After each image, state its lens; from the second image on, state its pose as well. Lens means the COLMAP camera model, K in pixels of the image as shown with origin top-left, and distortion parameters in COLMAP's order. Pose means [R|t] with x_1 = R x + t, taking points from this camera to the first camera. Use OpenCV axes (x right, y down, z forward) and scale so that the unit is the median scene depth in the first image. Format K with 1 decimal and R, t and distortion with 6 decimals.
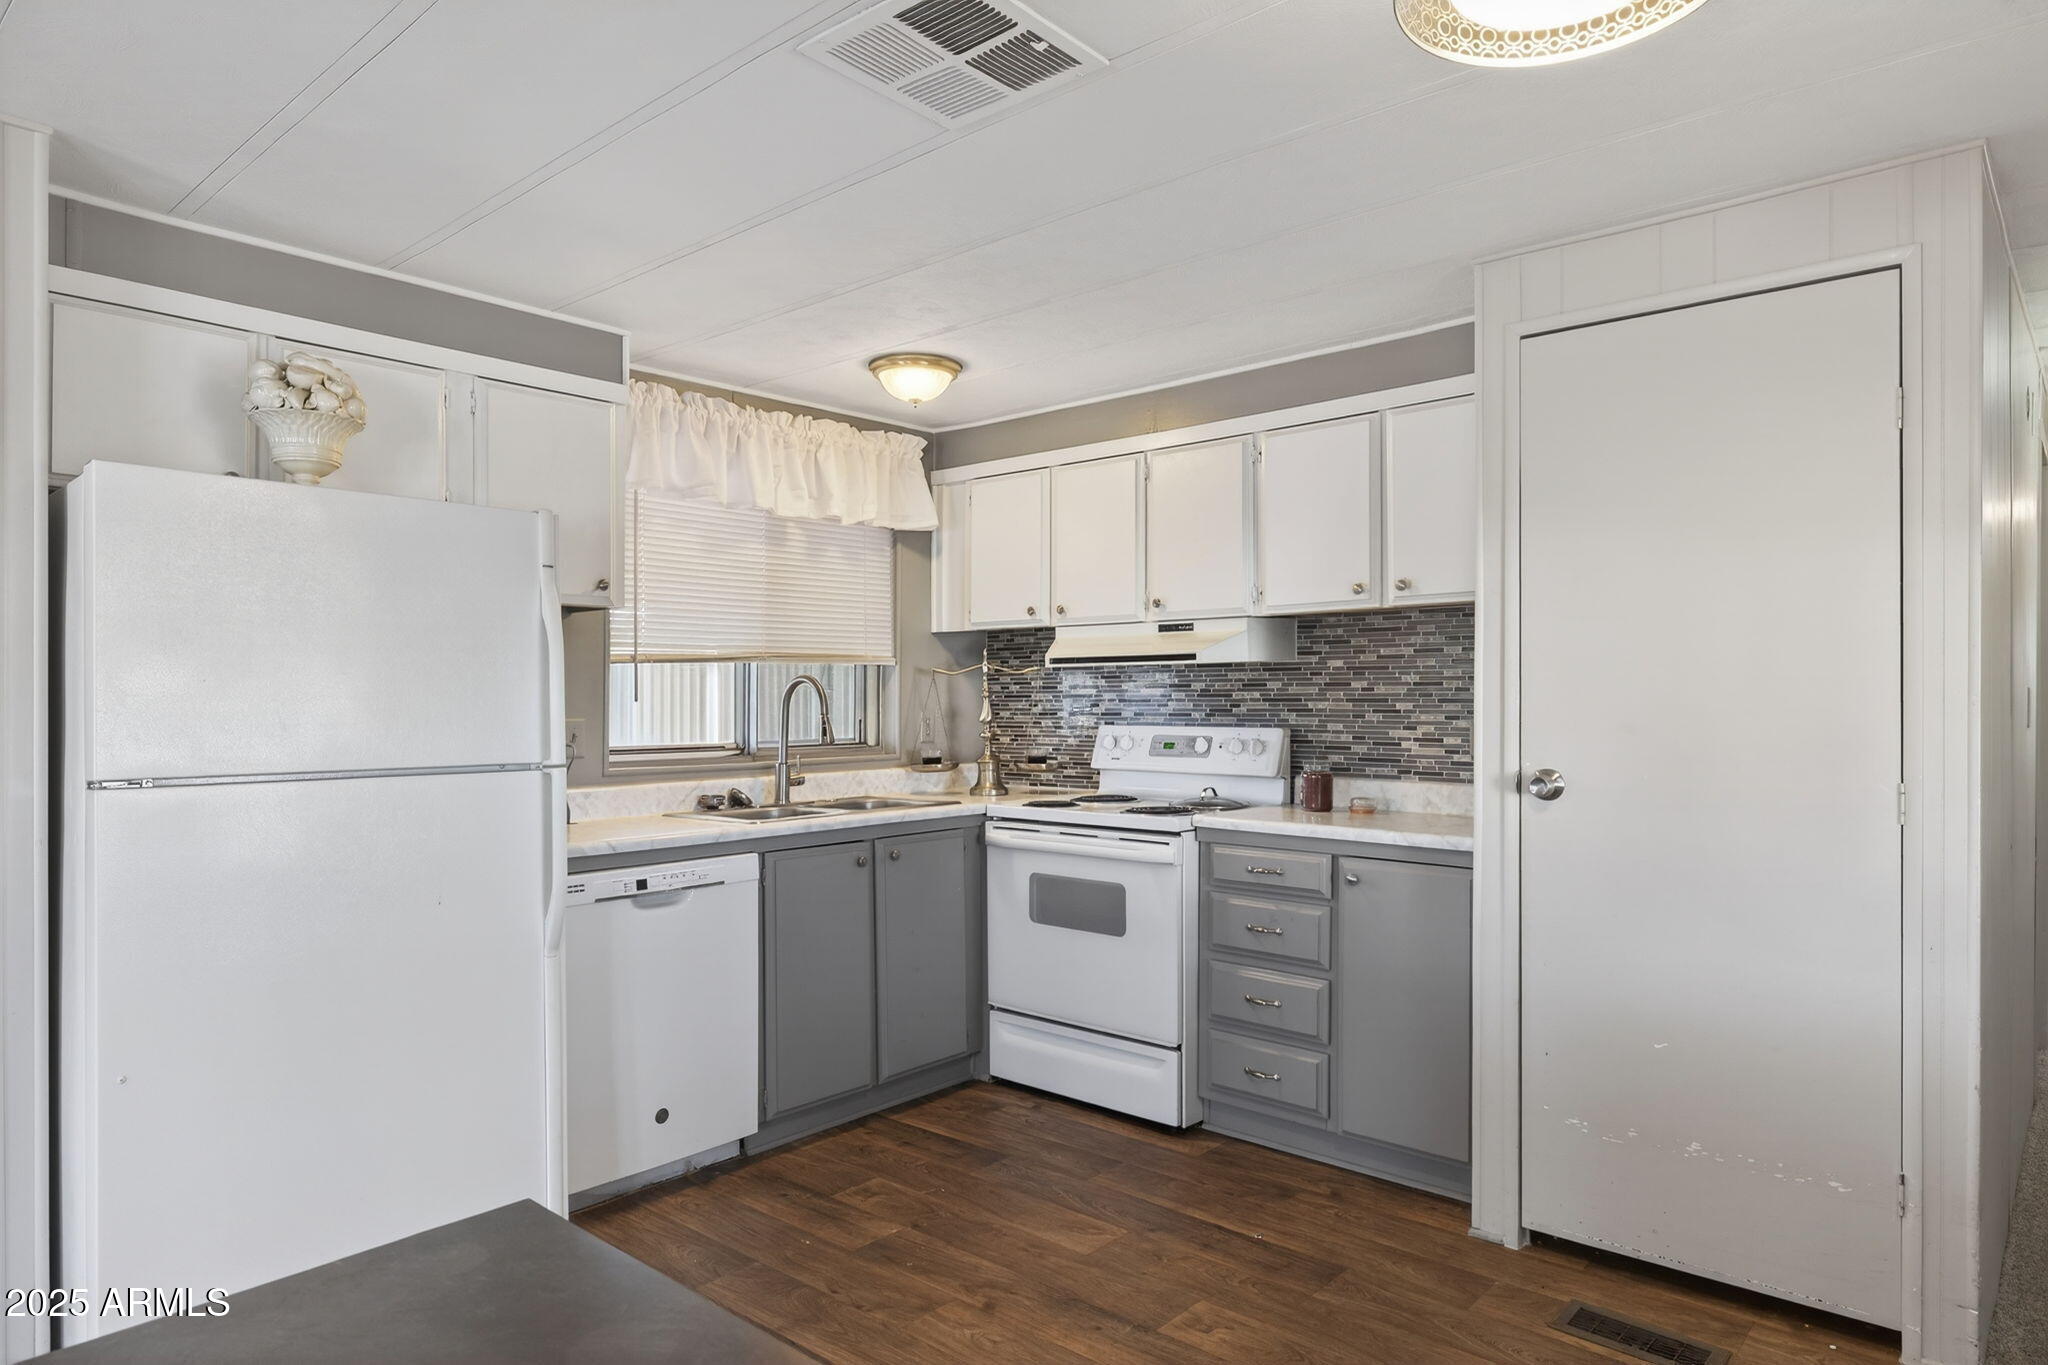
lens RADIAL K [[1206.5, 0, 1024.0], [0, 1206.5, 682.5], [0, 0, 1]] dist [0.001936, 0.000304]
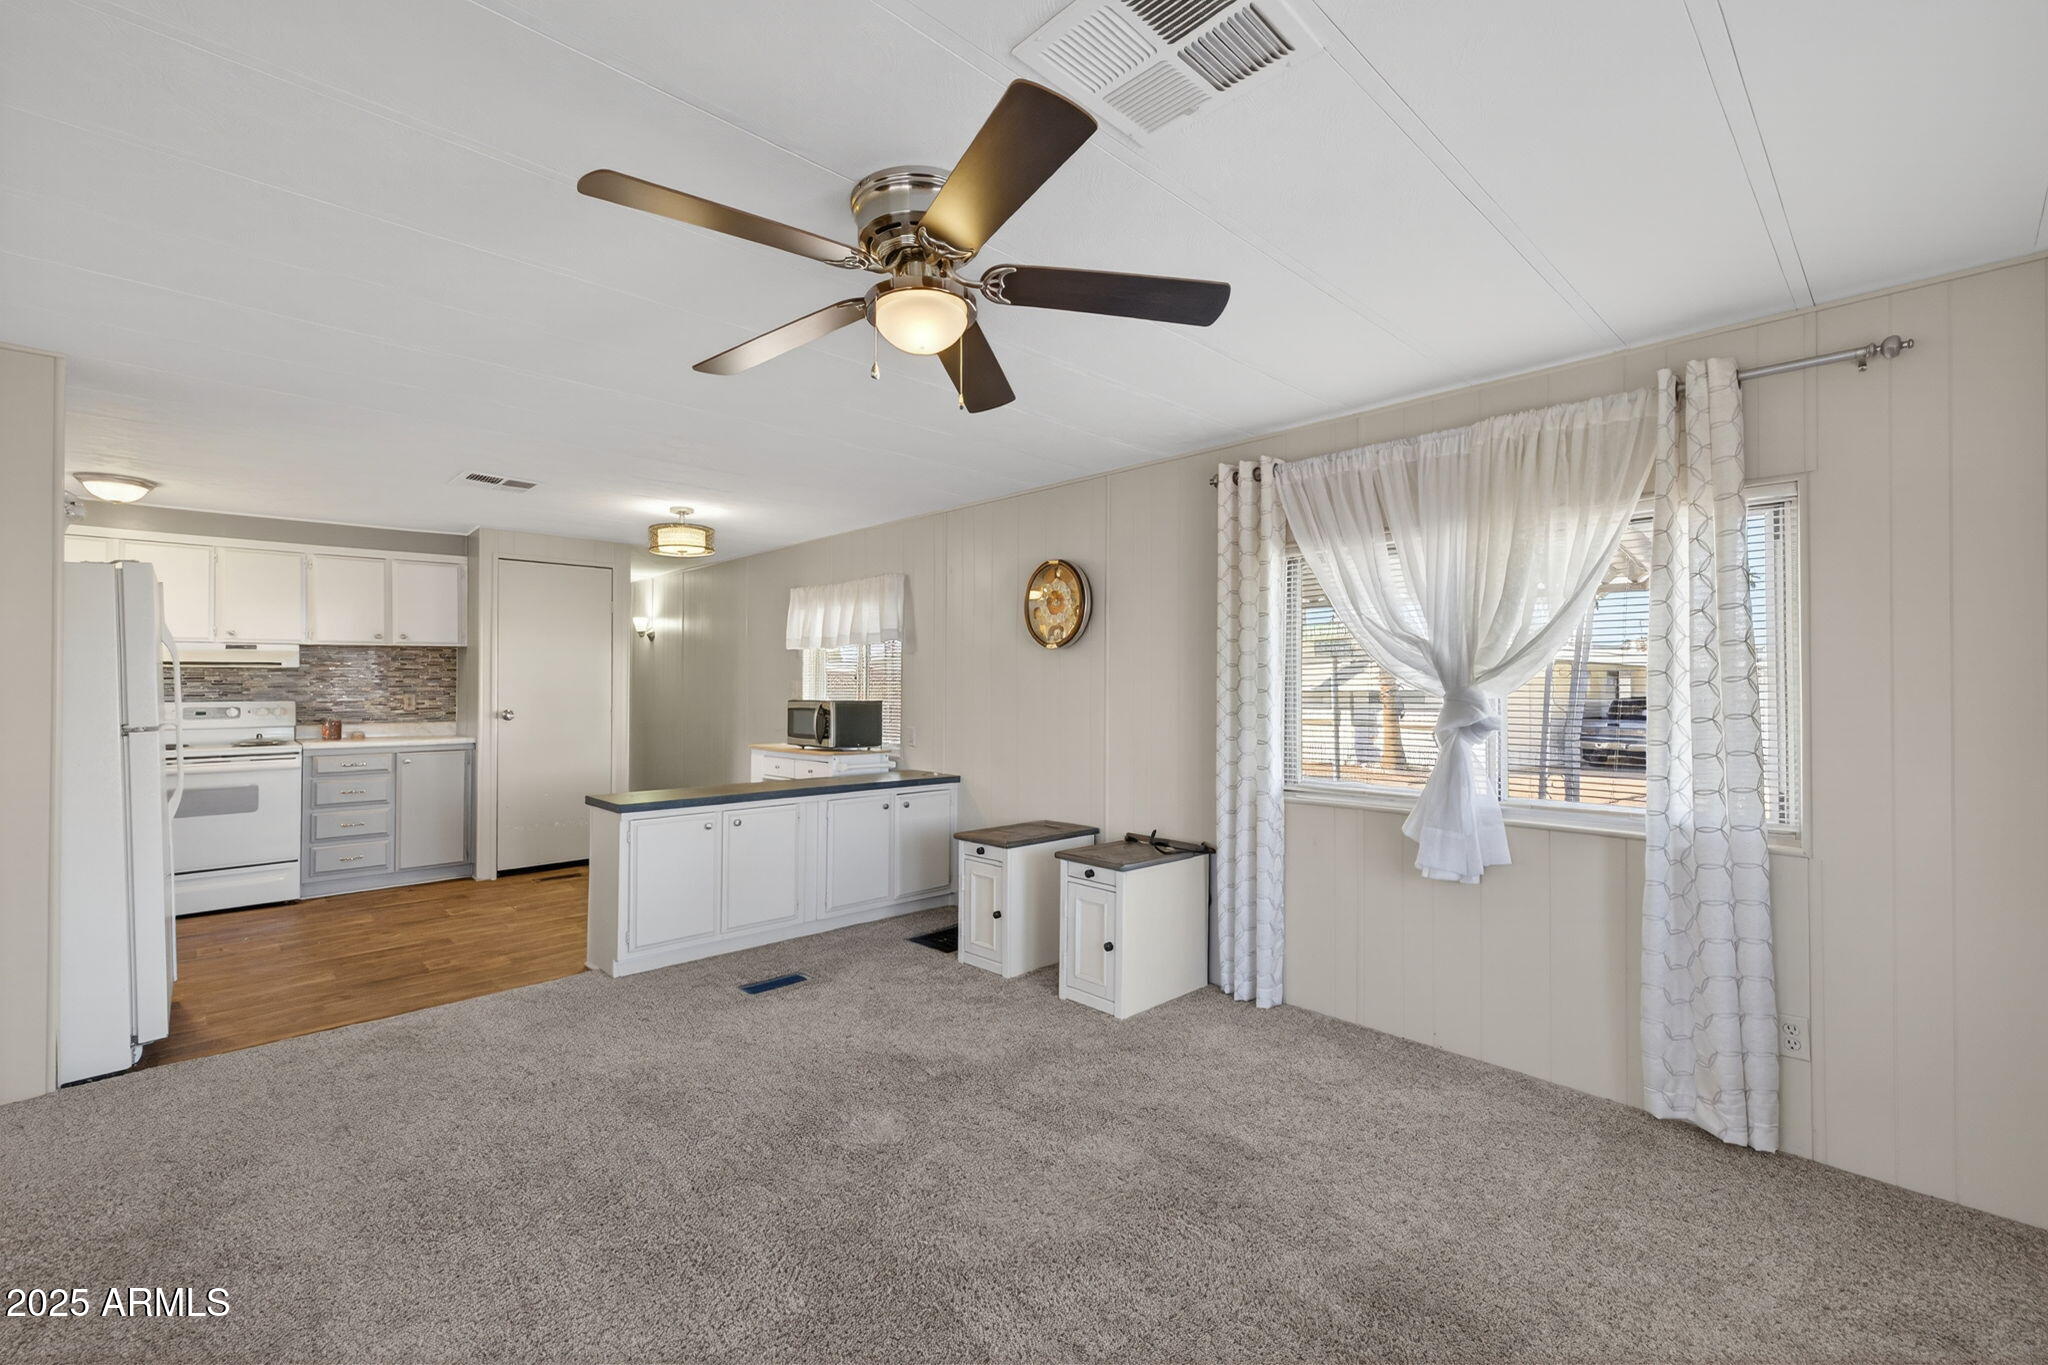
lens RADIAL K [[864.3, 0, 1024.0], [0, 864.3, 682.5], [0, 0, 1]] dist [0.000911, -0.000111]
pose [[0.080351, 0.000759, 0.996766, -1.155322], [-0.010872, 0.999941, 0.000115, -0.005002], [-0.996707, -0.010846, 0.080354, -0.302364]]
